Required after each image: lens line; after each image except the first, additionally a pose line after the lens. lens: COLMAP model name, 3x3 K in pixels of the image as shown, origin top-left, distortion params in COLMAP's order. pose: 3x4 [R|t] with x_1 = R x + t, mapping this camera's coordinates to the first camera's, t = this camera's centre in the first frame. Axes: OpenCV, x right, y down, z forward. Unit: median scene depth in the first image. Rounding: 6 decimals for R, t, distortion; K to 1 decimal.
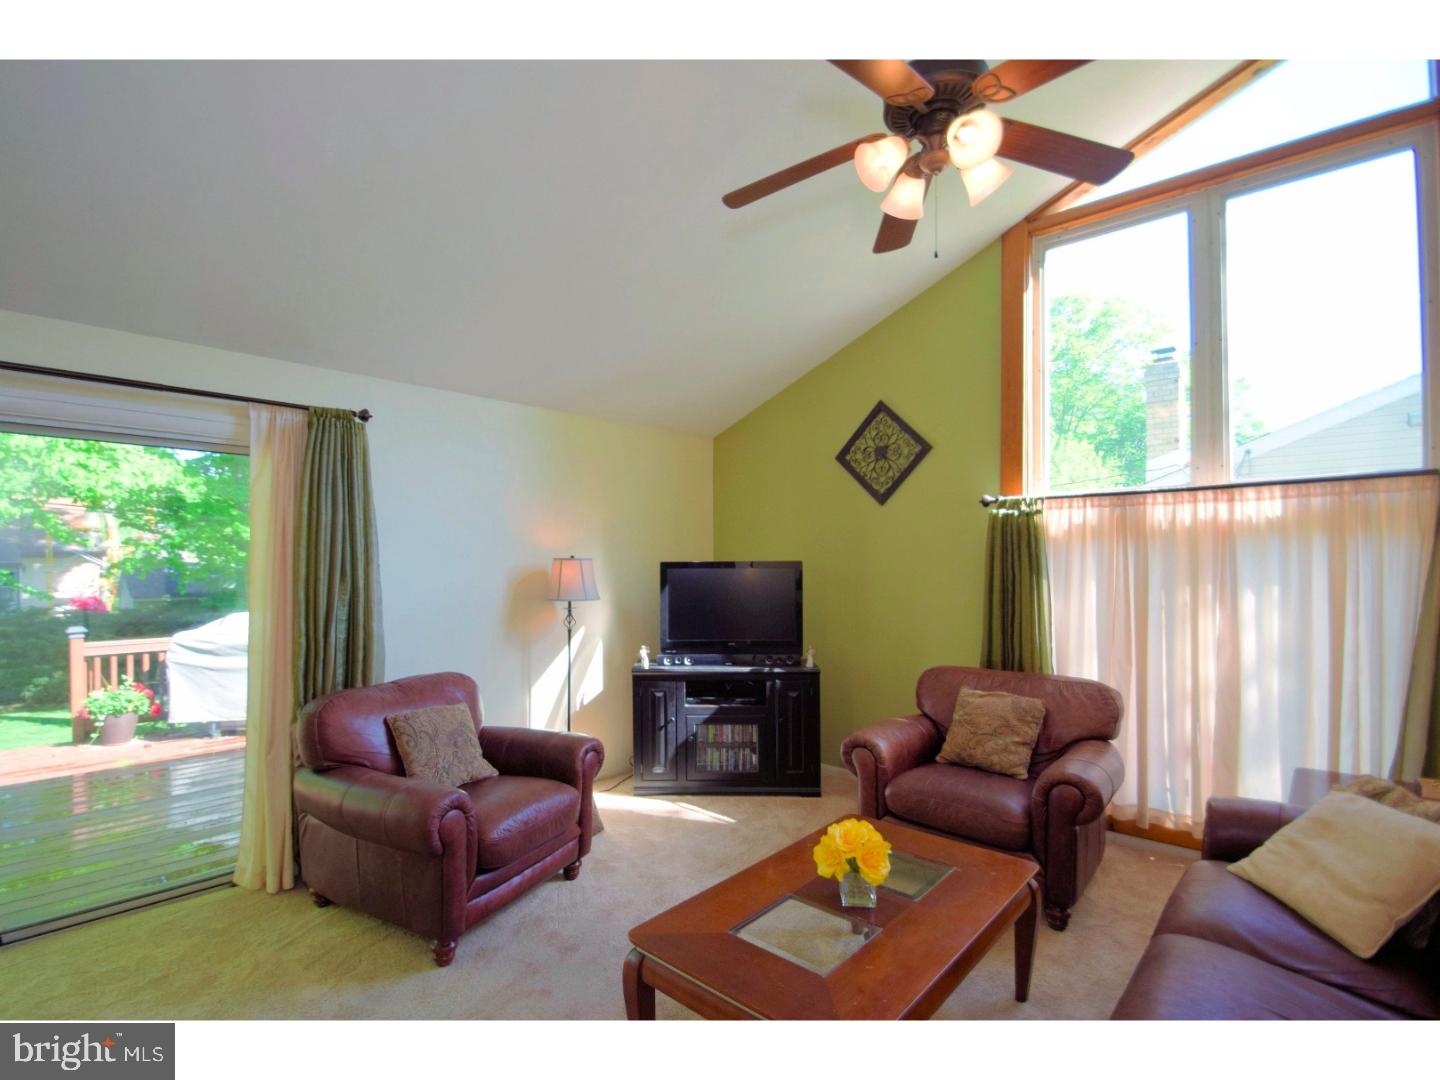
lens RADIAL K [[696.8, 0, 666.7], [0, 696.8, 560.2], [0, 0, 1]] dist [-0.001122, -0.015582]
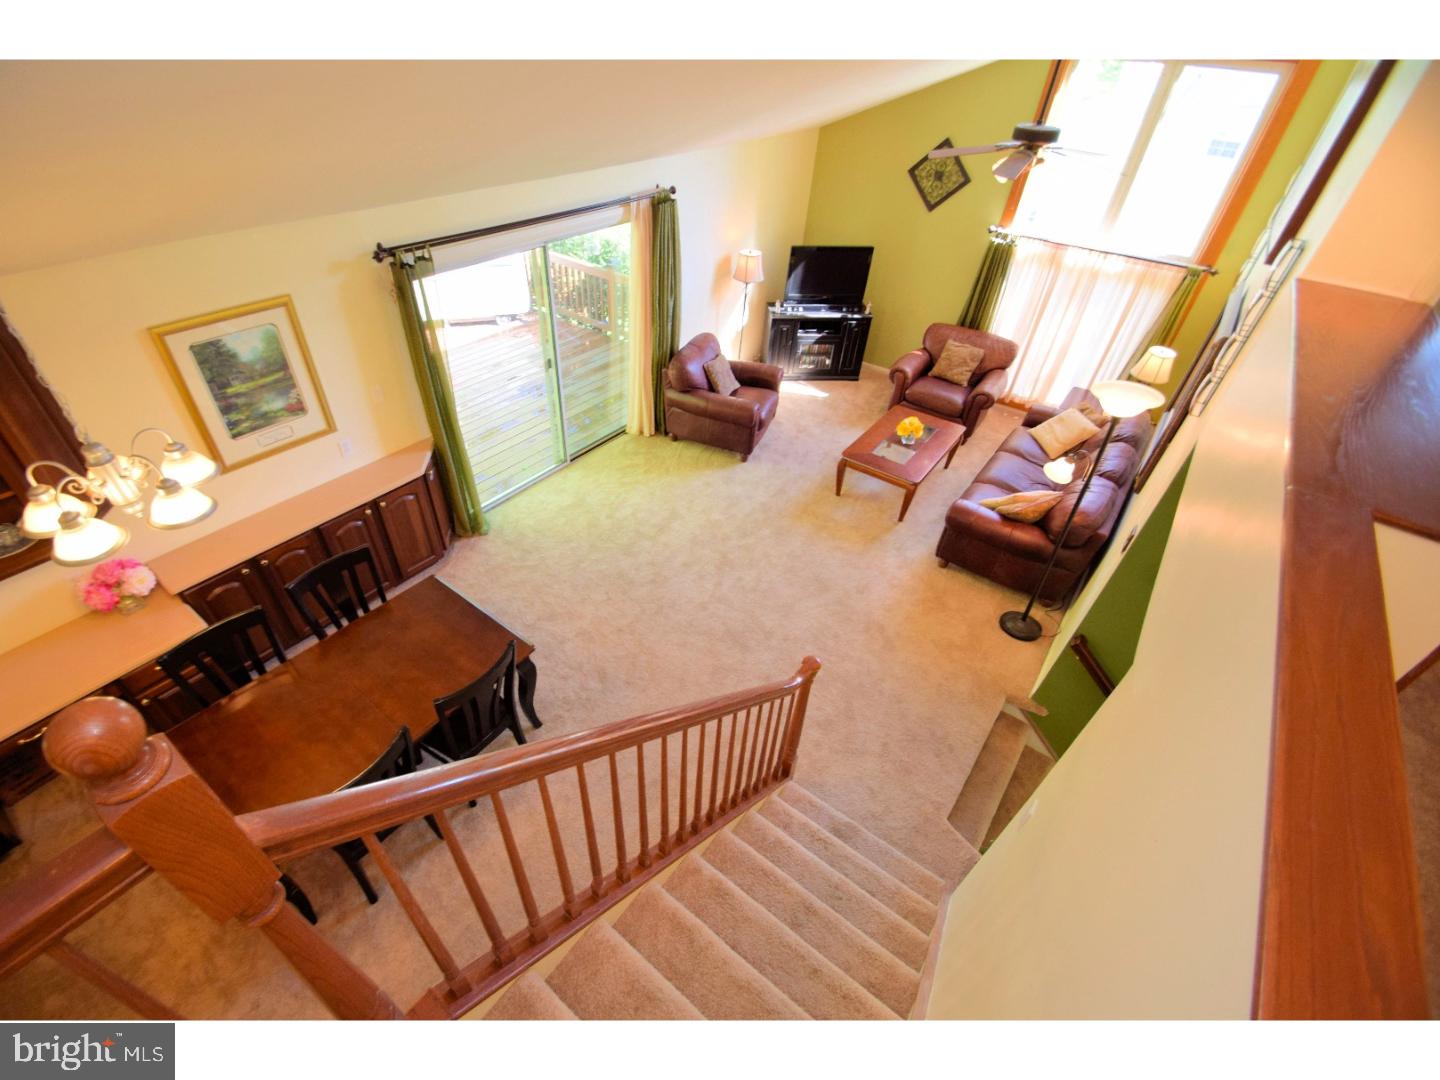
lens RADIAL K [[635.4, 0, 685.5], [0, 635.4, 561.1], [0, 0, 1]] dist [0.012166, -0.018388]
pose [[0.992575, -0.041106, 0.114479, -0.646617], [-0.043189, 0.760735, 0.647624, -0.550344], [-0.113710, -0.647759, 0.753311, -0.830239]]
